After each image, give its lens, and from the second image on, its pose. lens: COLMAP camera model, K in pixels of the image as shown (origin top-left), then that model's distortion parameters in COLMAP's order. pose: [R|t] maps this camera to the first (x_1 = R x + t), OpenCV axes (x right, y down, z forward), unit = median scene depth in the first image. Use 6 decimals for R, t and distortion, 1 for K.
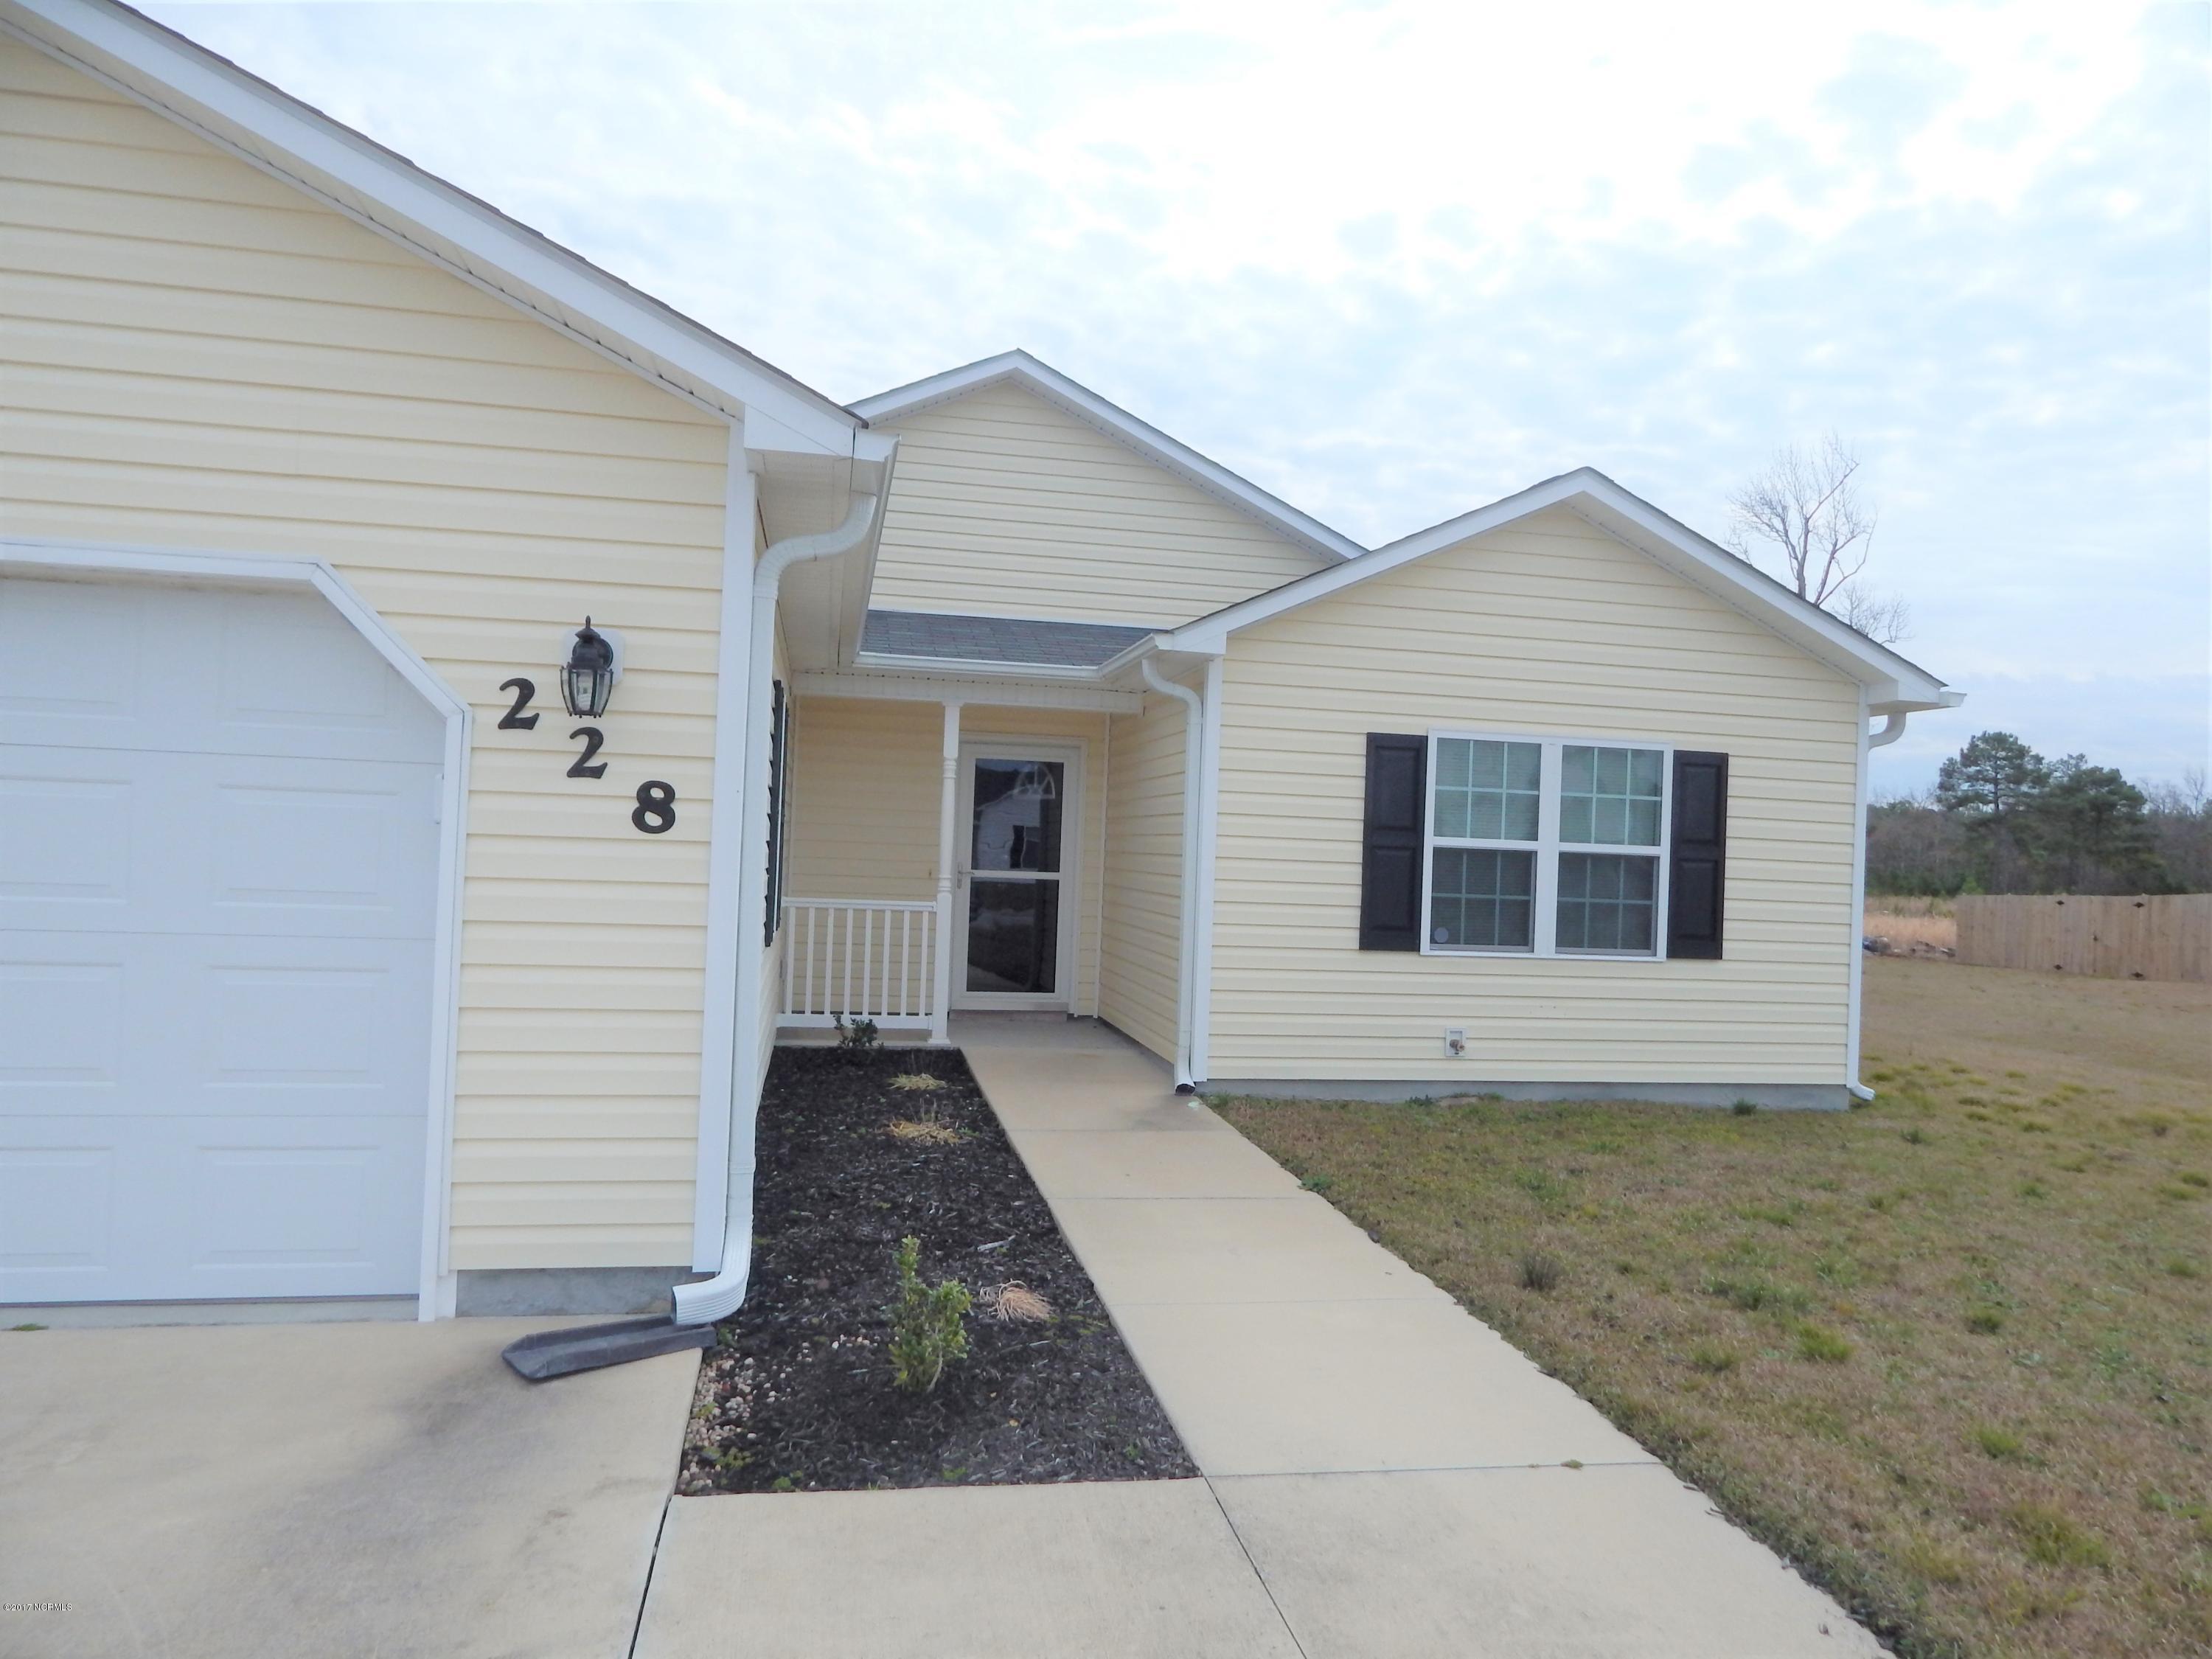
lens RADIAL K [[1448.5, 0, 1106.0], [0, 1448.5, 829.5], [0, 0, 1]] dist [-0.003816, -0.004315]
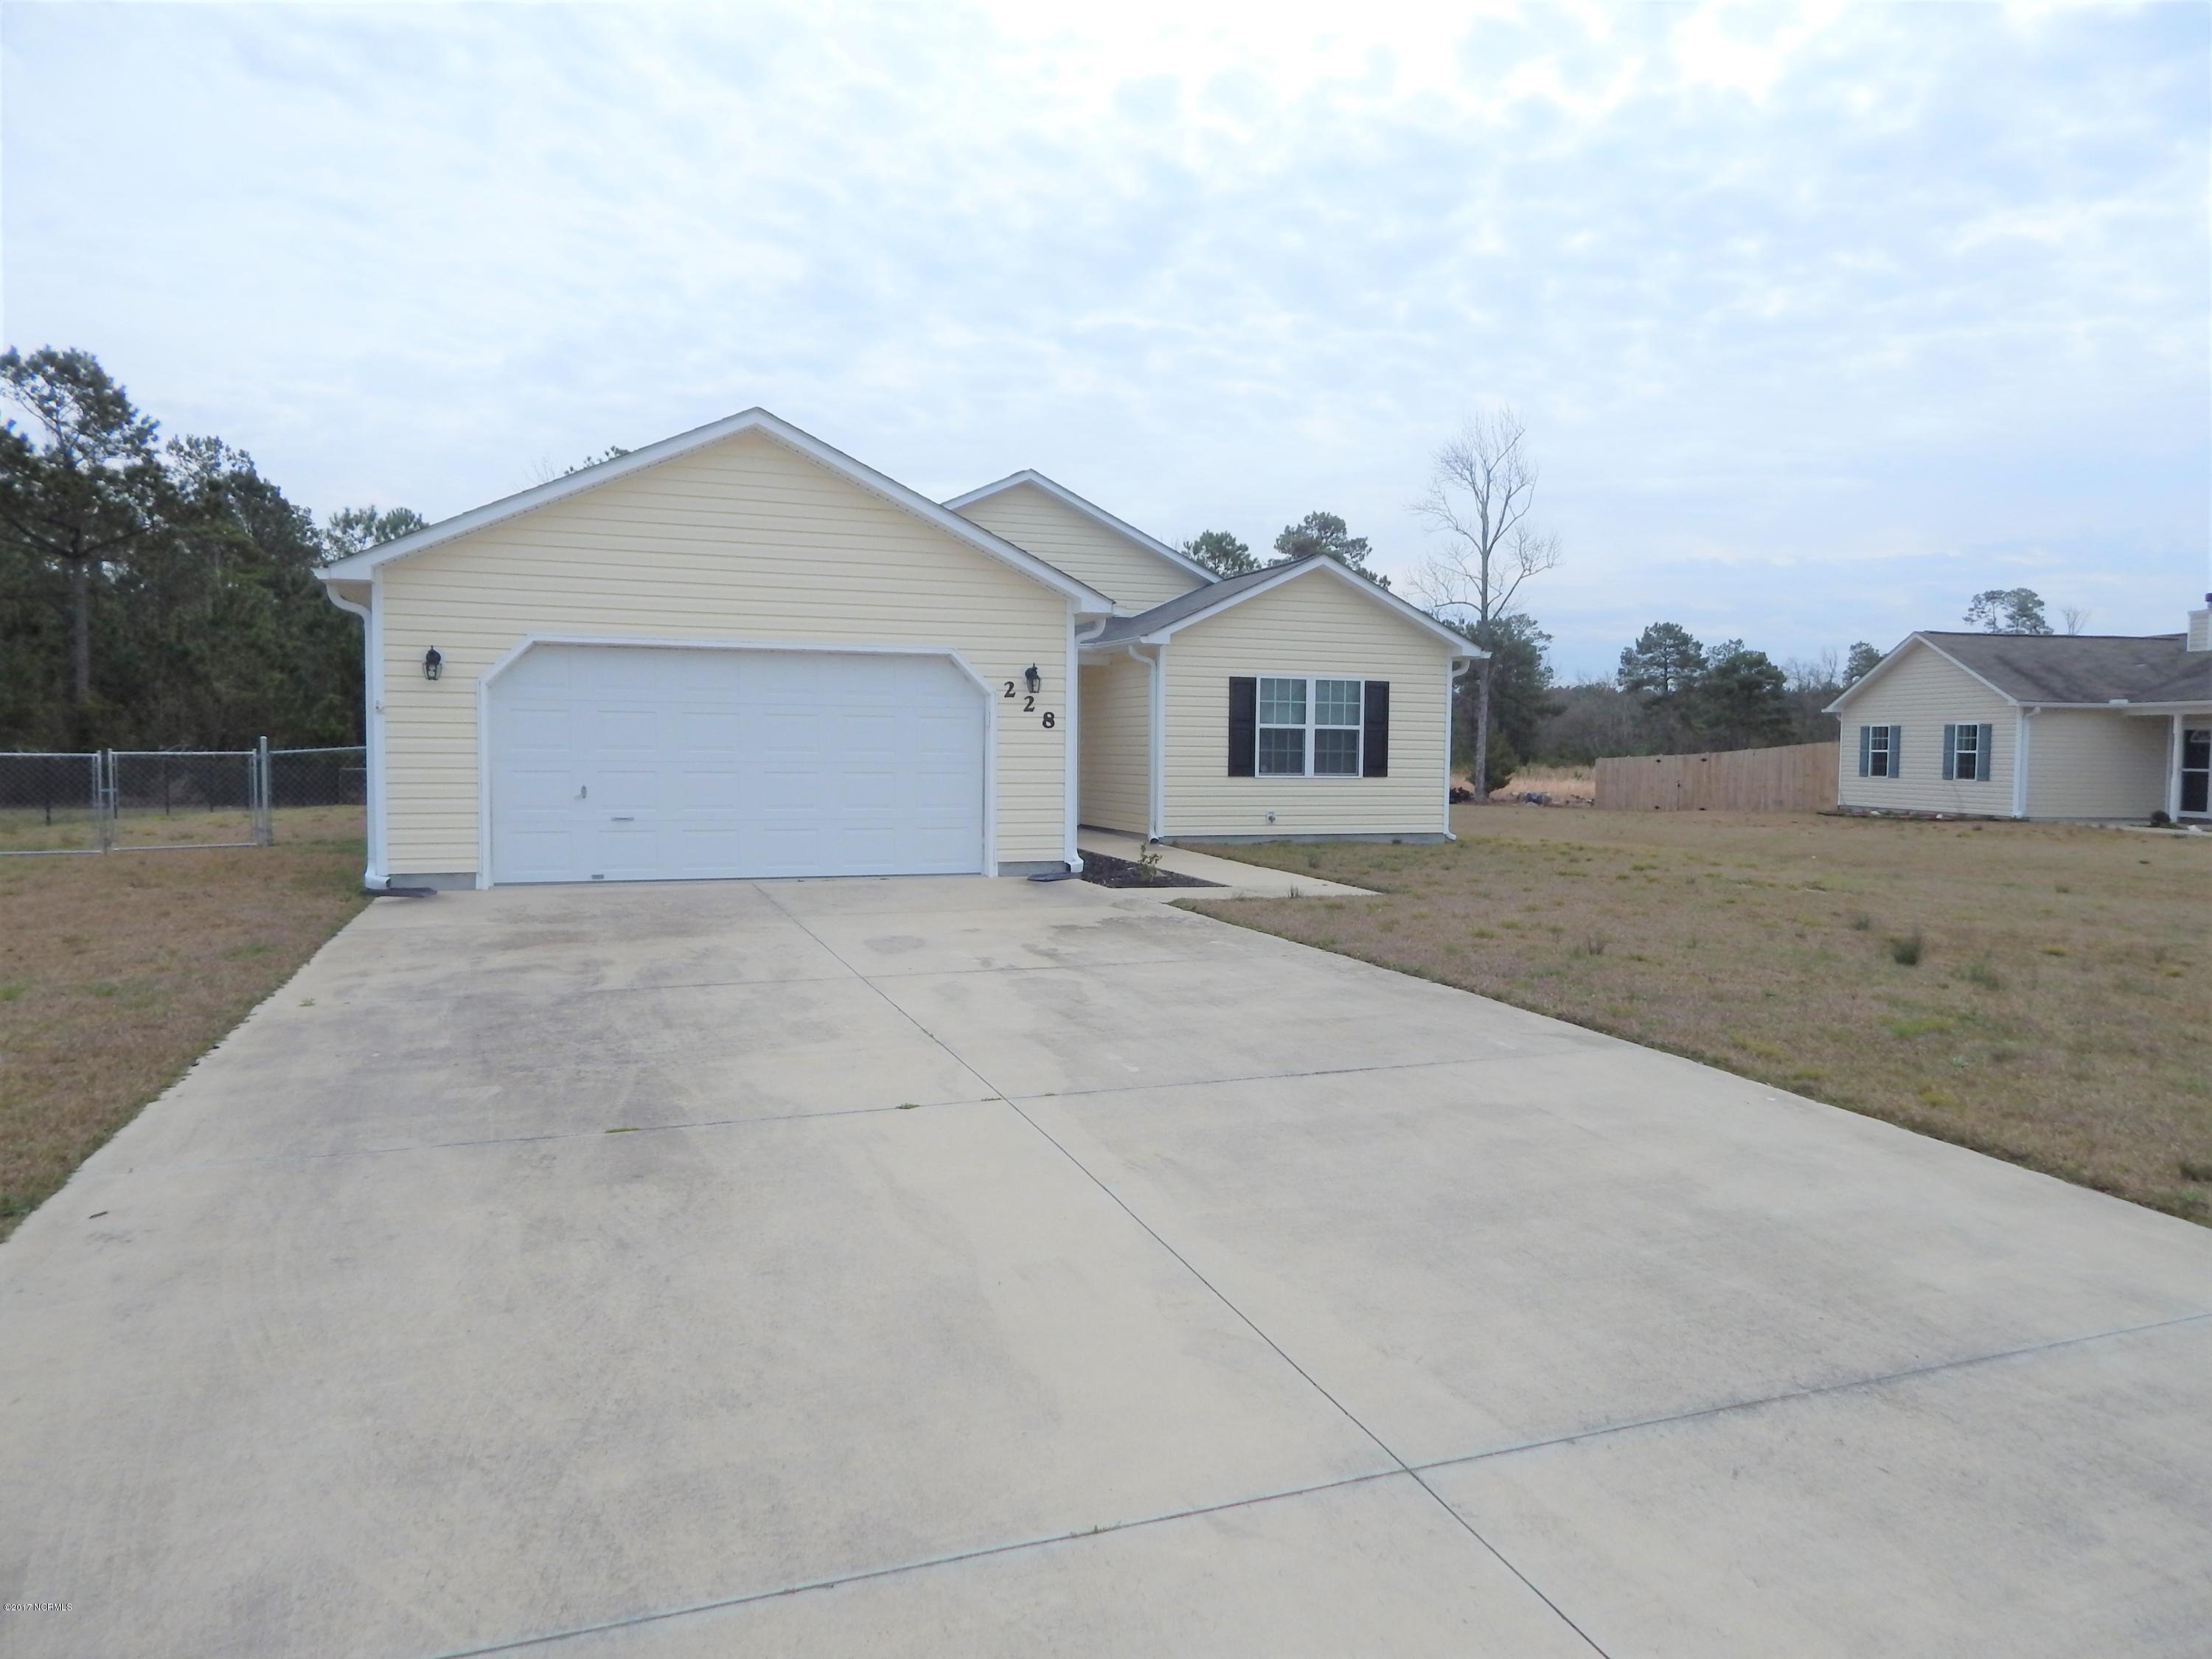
lens RADIAL K [[1448.5, 0, 1106.0], [0, 1448.5, 829.5], [0, 0, 1]] dist [-0.003816, -0.004315]
pose [[0.985651, -0.039131, 0.164200, -0.355607], [0.027205, 0.996868, 0.074260, -0.004270], [-0.166591, -0.068727, 0.983628, -1.086320]]
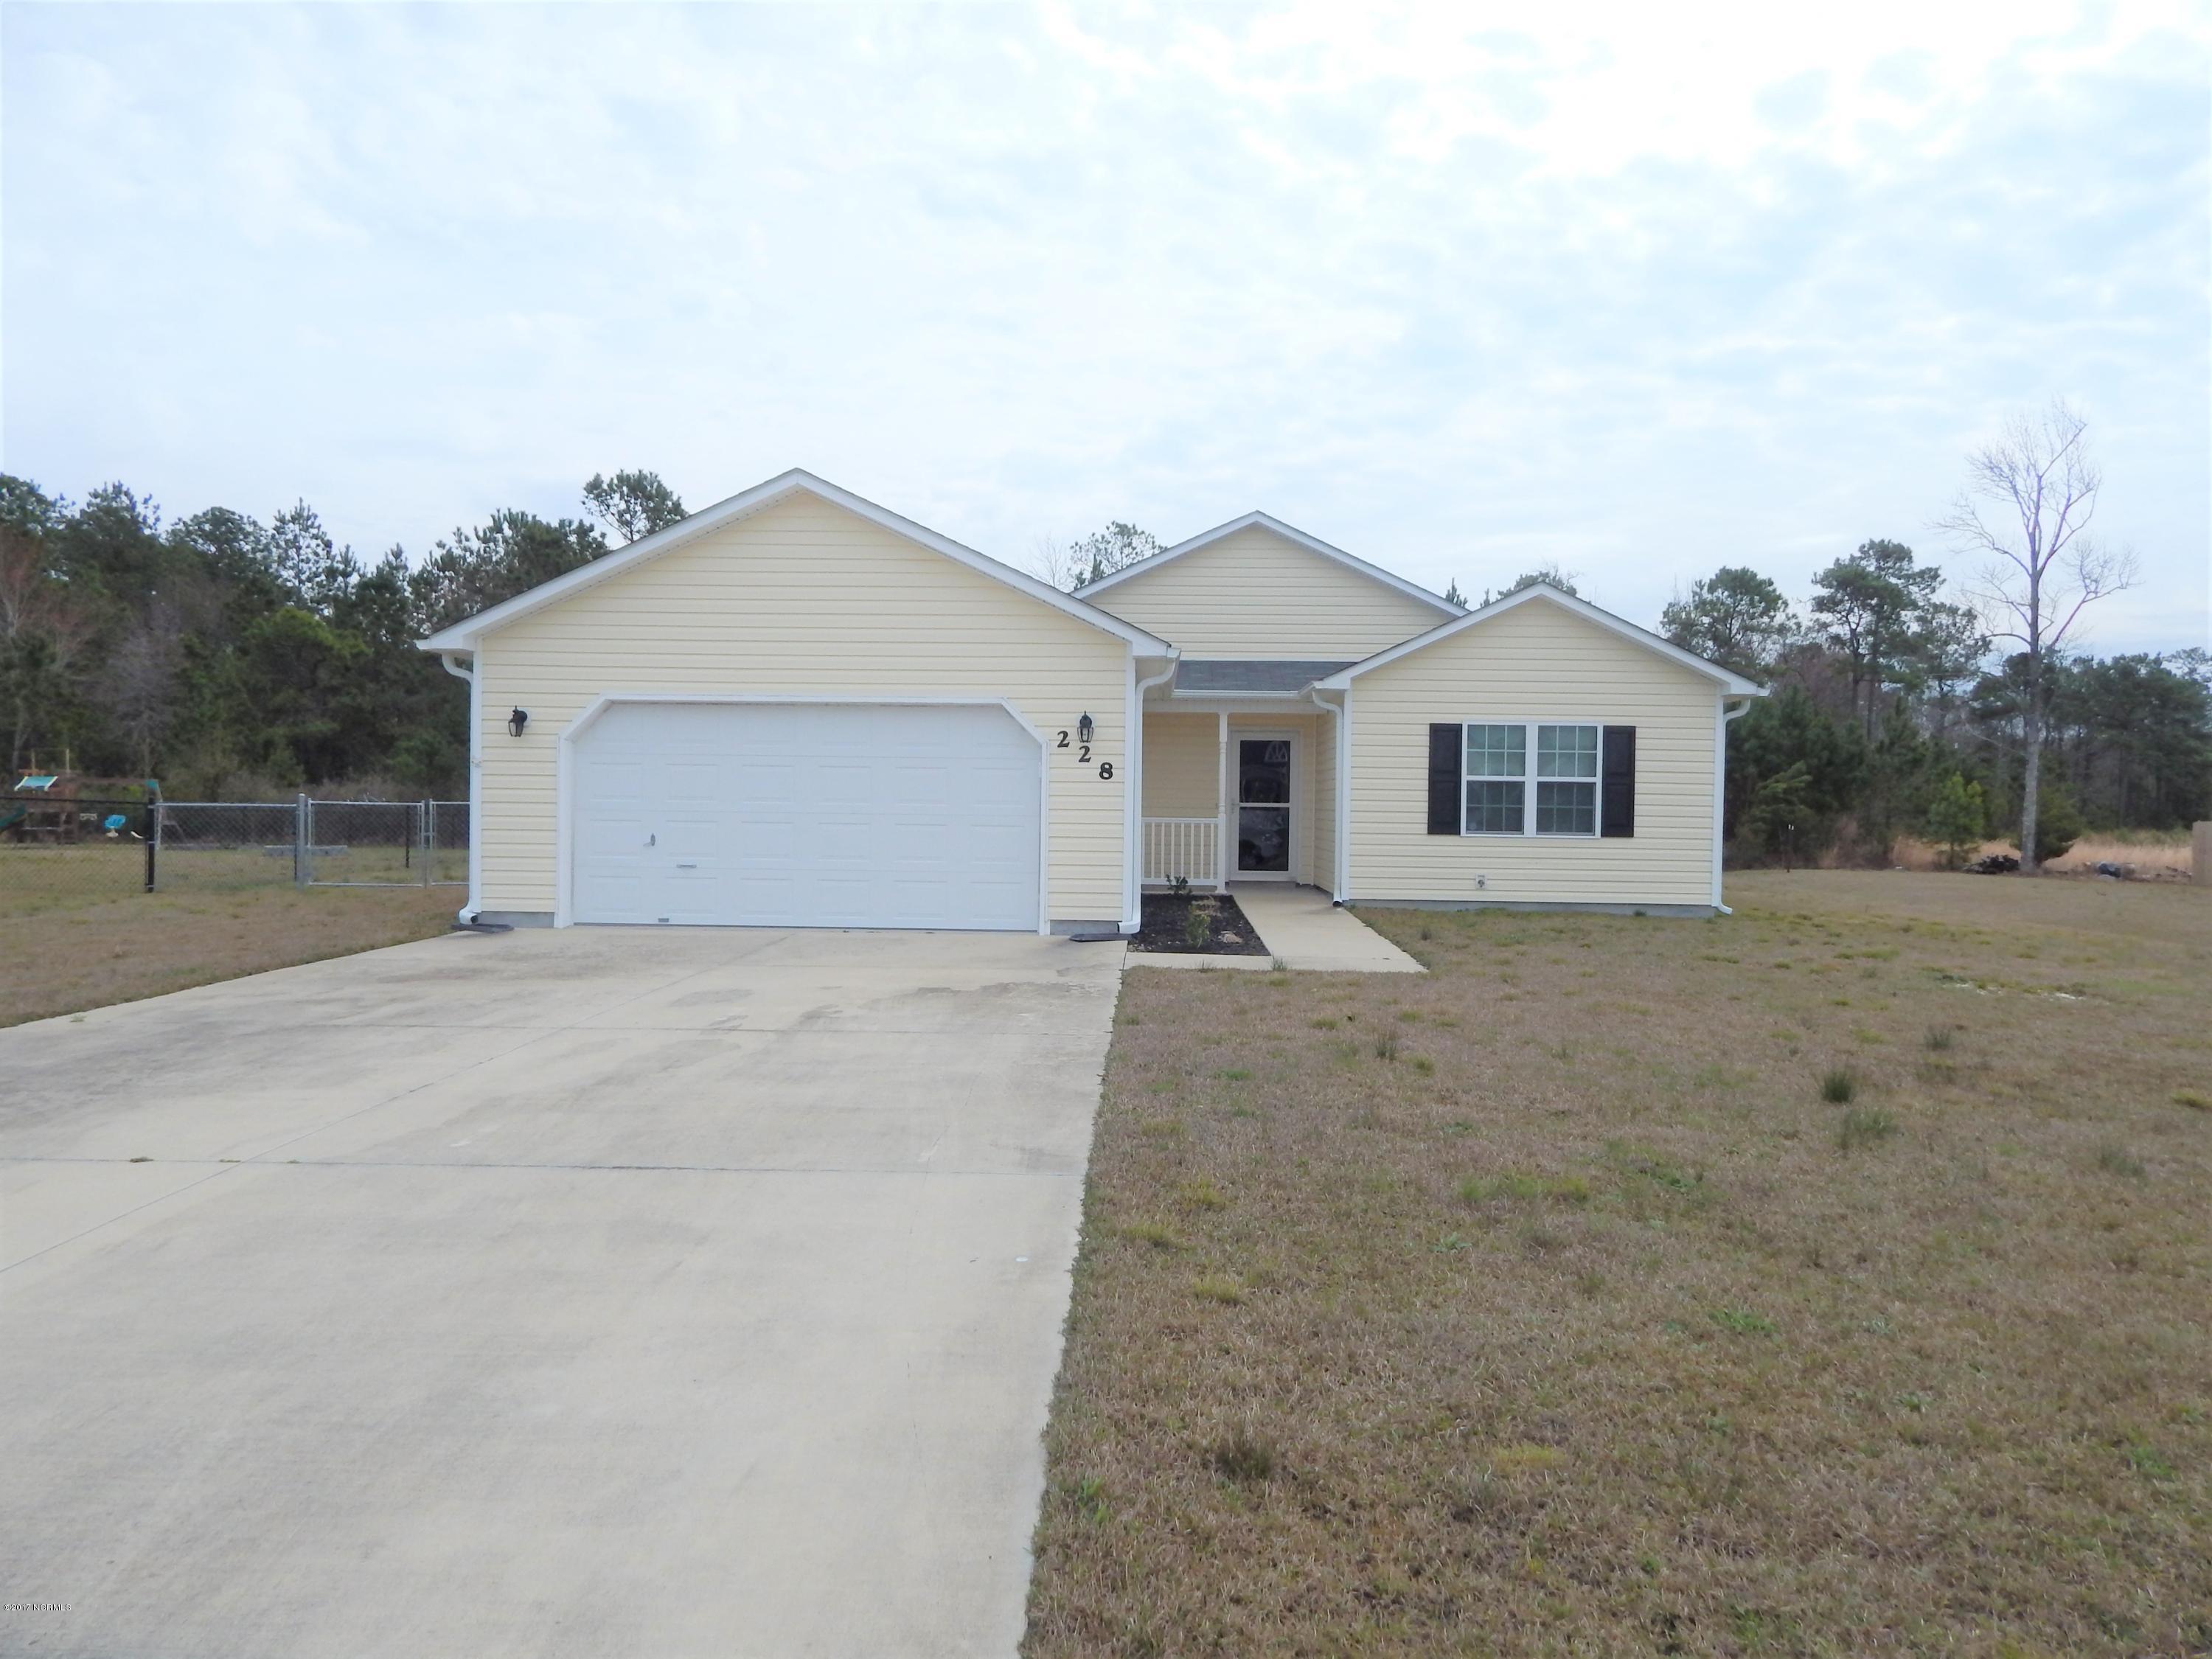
lens RADIAL K [[1448.5, 0, 1106.0], [0, 1448.5, 829.5], [0, 0, 1]] dist [-0.003816, -0.004315]
pose [[0.974729, -0.021786, -0.222327, 0.178117], [0.027702, 0.999339, 0.023527, 0.017565], [0.221667, -0.029091, 0.974688, -0.969043]]
